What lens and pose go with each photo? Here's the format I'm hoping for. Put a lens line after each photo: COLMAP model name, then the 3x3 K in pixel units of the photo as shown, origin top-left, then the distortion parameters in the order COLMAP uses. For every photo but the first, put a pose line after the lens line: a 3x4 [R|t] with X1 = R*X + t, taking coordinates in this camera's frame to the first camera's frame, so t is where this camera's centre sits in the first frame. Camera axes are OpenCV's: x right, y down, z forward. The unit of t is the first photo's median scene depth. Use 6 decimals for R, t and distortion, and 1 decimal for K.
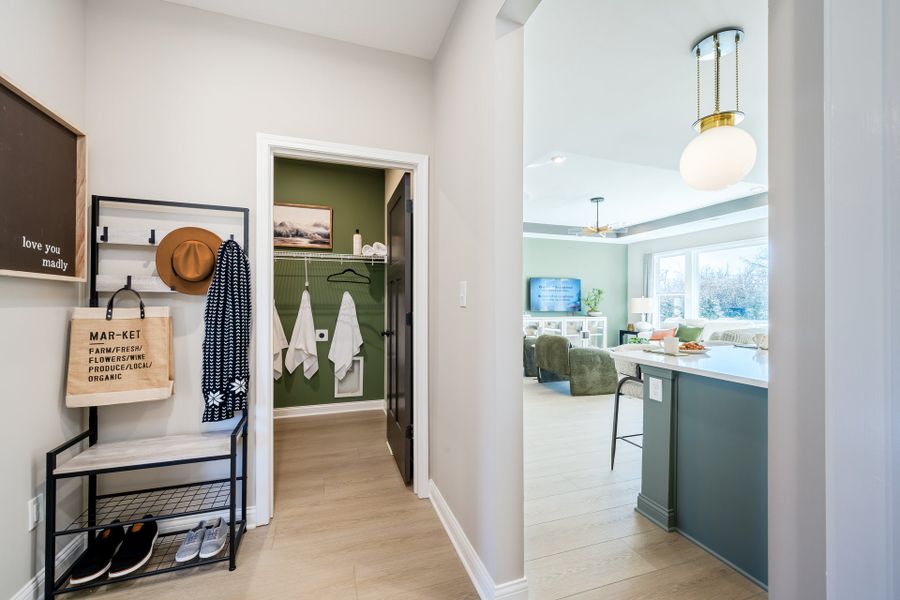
lens RADIAL K [[340.3, 0, 436.0], [0, 340.3, 302.5], [0, 0, 1]] dist [0.000674, 0.000013]
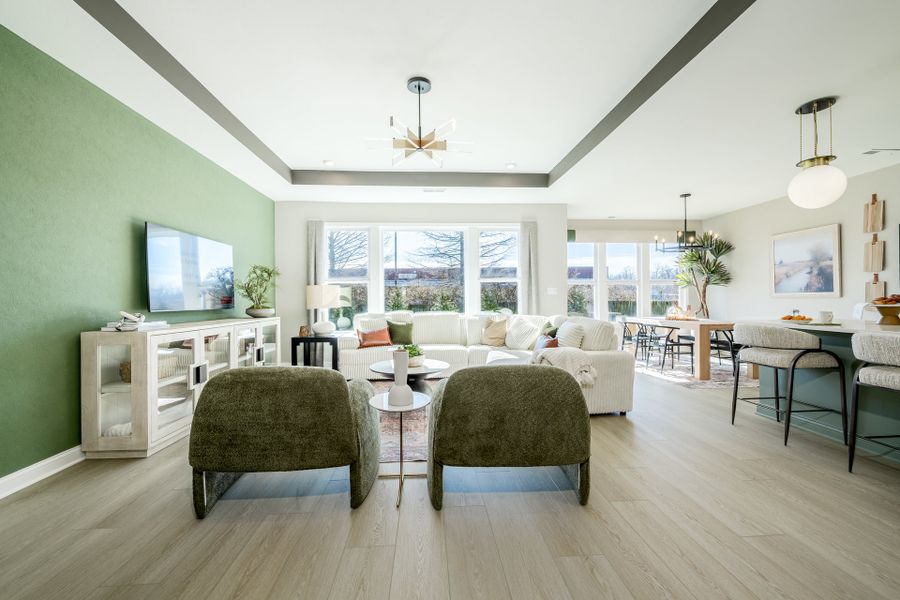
lens RADIAL K [[354.9, 0, 451.3], [0, 354.9, 298.2], [0, 0, 1]] dist [0.005706, -0.001734]
pose [[0.193194, 0.000368, 0.981161, -0.030150], [0.003920, 0.999992, -0.001147, 0.012919], [-0.981153, 0.004067, 0.193191, 0.616028]]
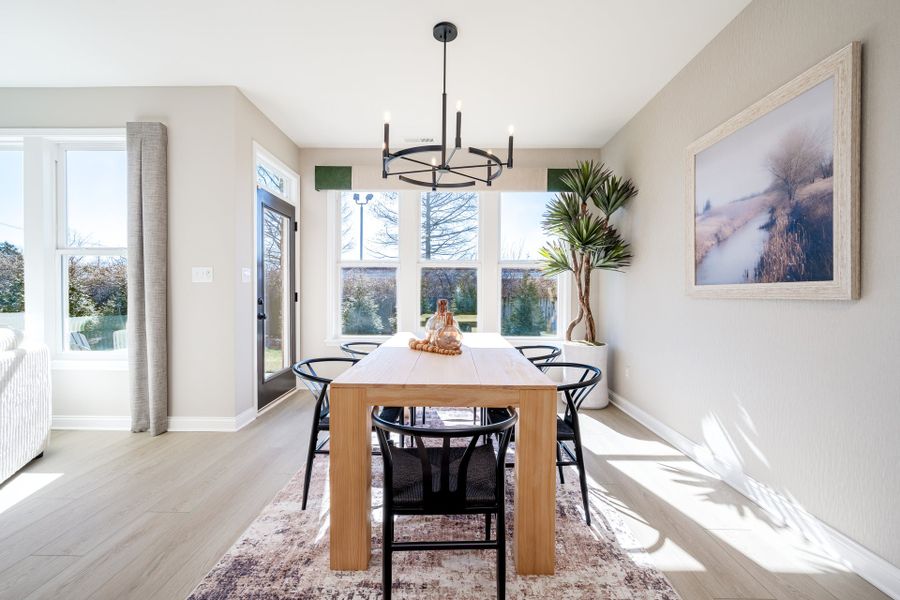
lens RADIAL K [[354.9, 0, 447.3], [0, 354.9, 297.7], [0, 0, 1]] dist [0.005706, -0.001734]
pose [[0.271258, -0.011285, 0.962440, 0.500551], [-0.010465, 0.999838, 0.014672, 0.011837], [-0.962450, -0.014052, 0.271096, 0.204786]]
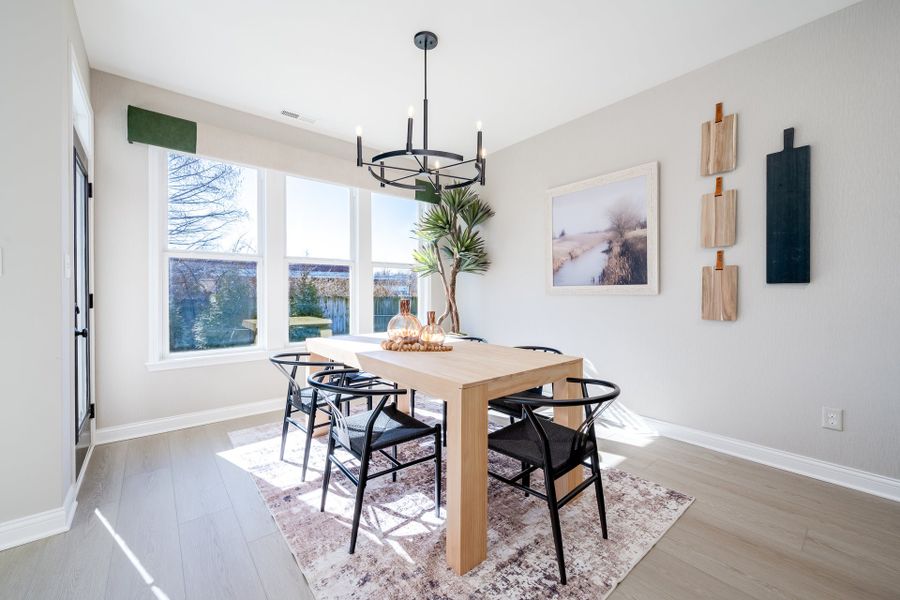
lens RADIAL K [[354.9, 0, 442.5], [0, 354.9, 296.8], [0, 0, 1]] dist [0.005706, -0.001734]
pose [[-0.410374, -0.012264, 0.911835, 0.500865], [-0.003825, 0.999924, 0.011727, 0.012103], [-0.911909, 0.001325, -0.410390, 0.393933]]
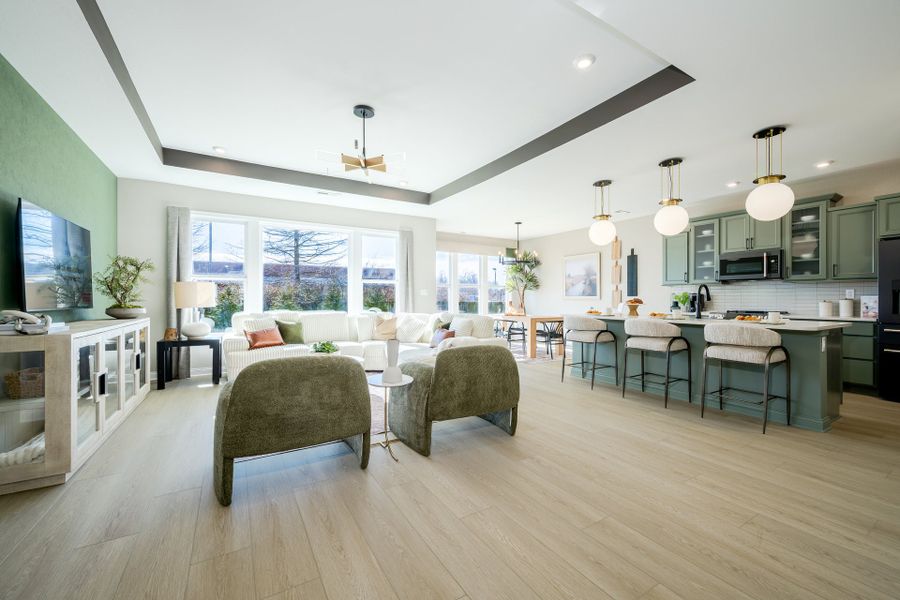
lens RADIAL K [[354.9, 0, 443.6], [0, 354.9, 298.4], [0, 0, 1]] dist [0.005706, -0.001734]
pose [[-0.269162, -0.000627, 0.963095, -0.110002], [-0.005505, 0.999984, -0.000887, 0.013039], [-0.963079, -0.005541, -0.269161, 0.746151]]
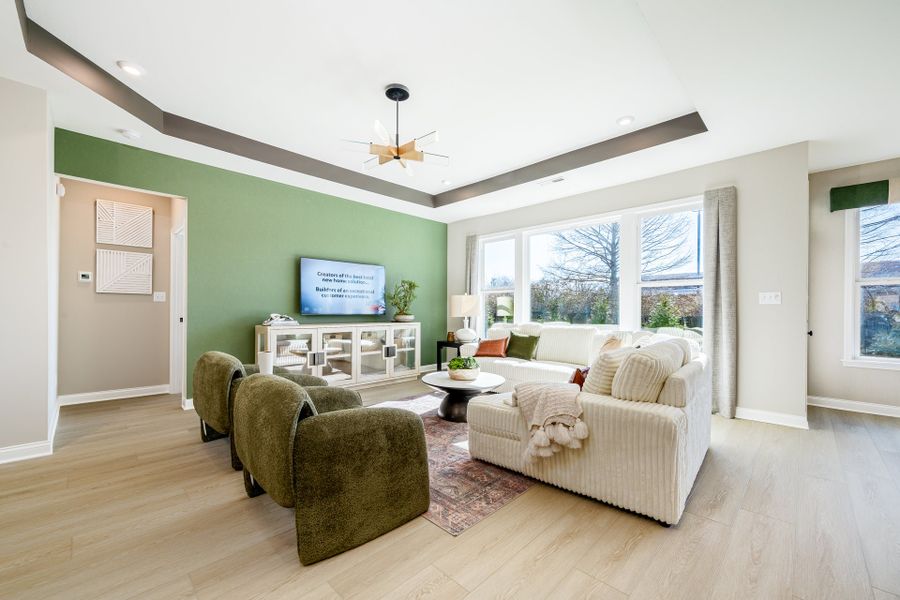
lens RADIAL K [[354.9, 0, 455.0], [0, 354.9, 310.3], [0, 0, 1]] dist [0.005706, -0.001734]
pose [[0.858537, 0.001909, 0.512748, 0.200614], [-0.007569, 0.999931, 0.008950, 0.011060], [-0.512696, -0.011565, 0.858492, 0.361339]]
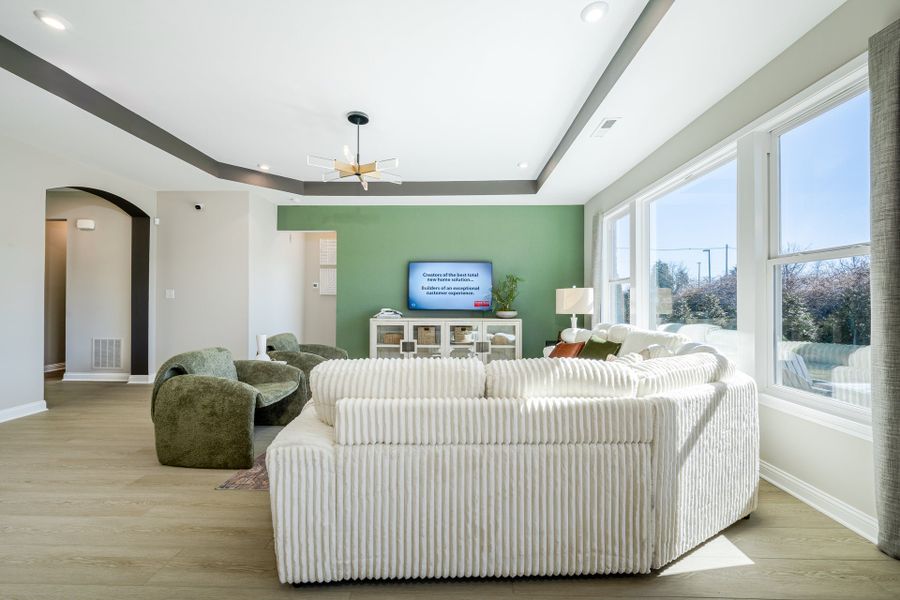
lens RADIAL K [[354.9, 0, 452.0], [0, 354.9, 298.9], [0, 0, 1]] dist [0.005706, -0.001734]
pose [[0.962100, -0.000123, -0.272697, 0.571813], [-0.000705, 0.999995, -0.002940, 0.006110], [0.272696, 0.003021, 0.962095, 0.332834]]
